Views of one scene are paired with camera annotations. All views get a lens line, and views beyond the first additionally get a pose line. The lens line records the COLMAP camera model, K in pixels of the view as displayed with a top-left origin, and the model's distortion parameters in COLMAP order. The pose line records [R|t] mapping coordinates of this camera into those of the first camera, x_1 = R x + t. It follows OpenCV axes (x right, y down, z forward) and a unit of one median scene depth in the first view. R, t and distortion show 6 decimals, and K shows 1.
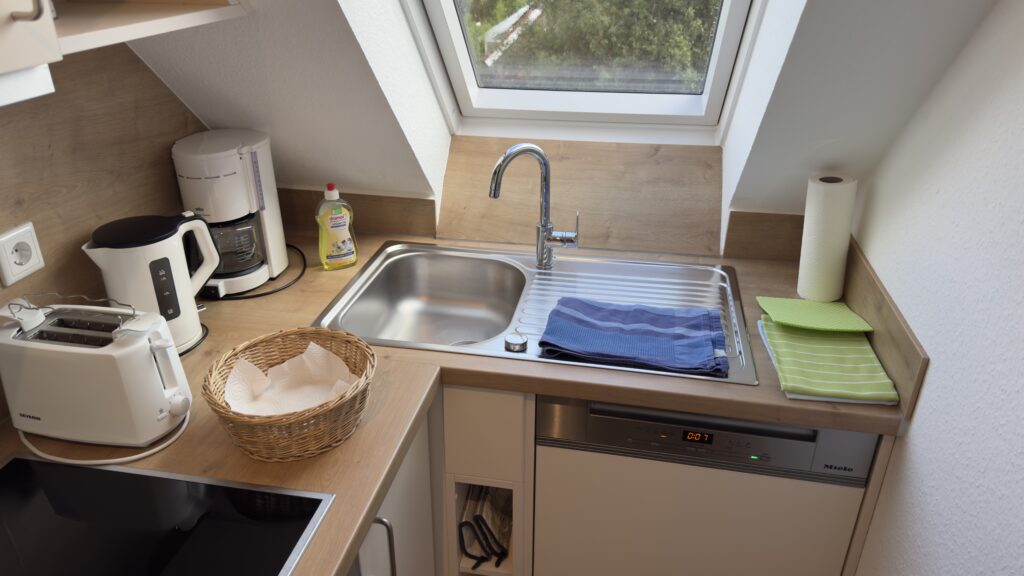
lens RADIAL K [[722.1, 0, 516.8], [0, 722.1, 288.2], [0, 0, 1]] dist [0.090383, -0.163610]
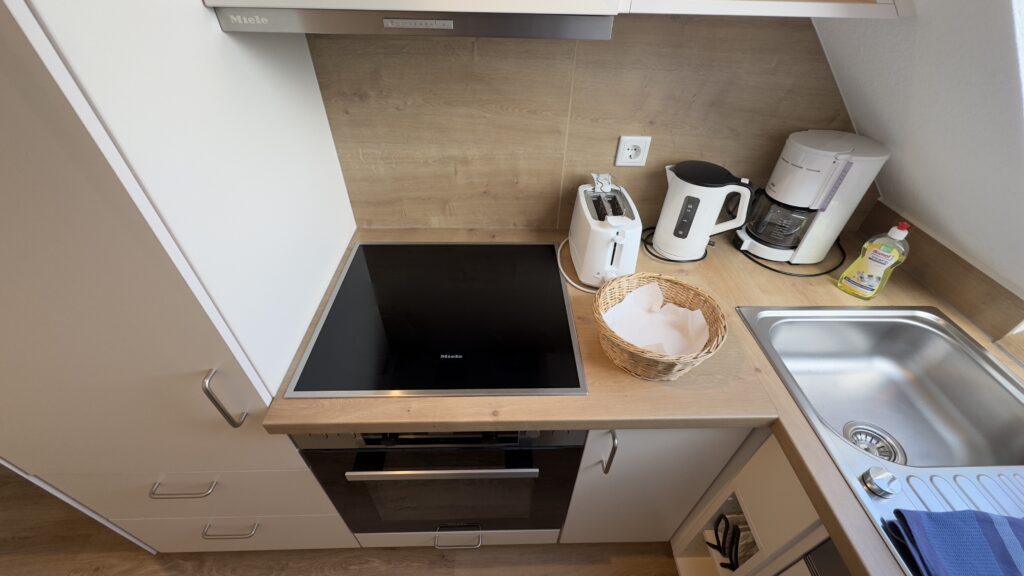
lens RADIAL K [[406.9, 0, 513.3], [0, 406.9, 285.3], [0, 0, 1]] dist [0.000998, -0.000024]
pose [[0.204427, 0.631335, -0.748081, 0.109341], [-0.453621, 0.738309, 0.499128, -0.121655], [0.867432, 0.237310, 0.437317, 0.325626]]
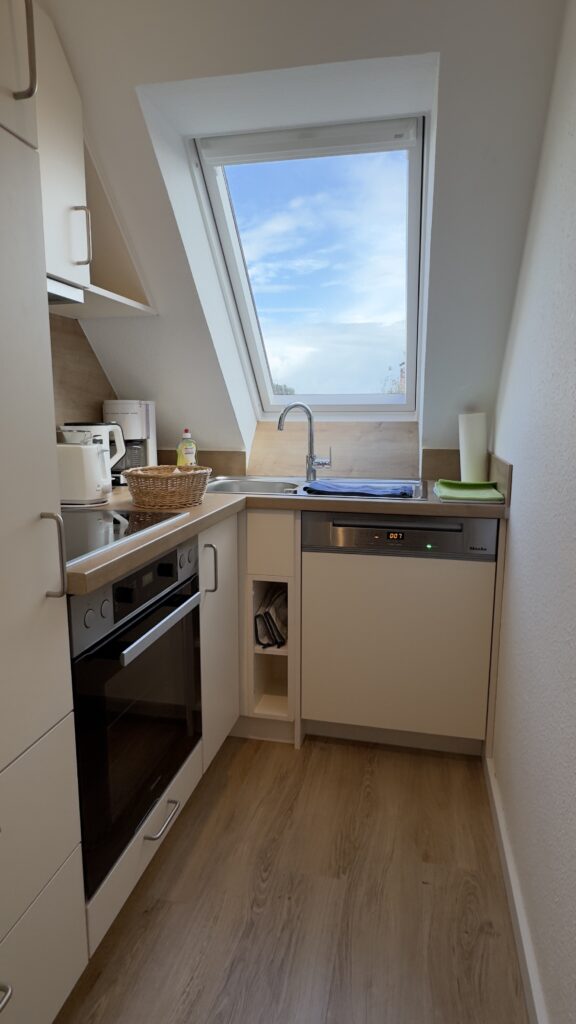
lens RADIAL K [[600.3, 0, 288.0], [0, 600.3, 512.0], [0, 0, 1]] dist [-0.000123, -0.000213]
pose [[0.999119, 0.000103, -0.041971, 0.047616], [-0.012448, 0.955731, -0.293977, 0.484312], [0.040083, 0.294241, 0.954890, -0.313232]]
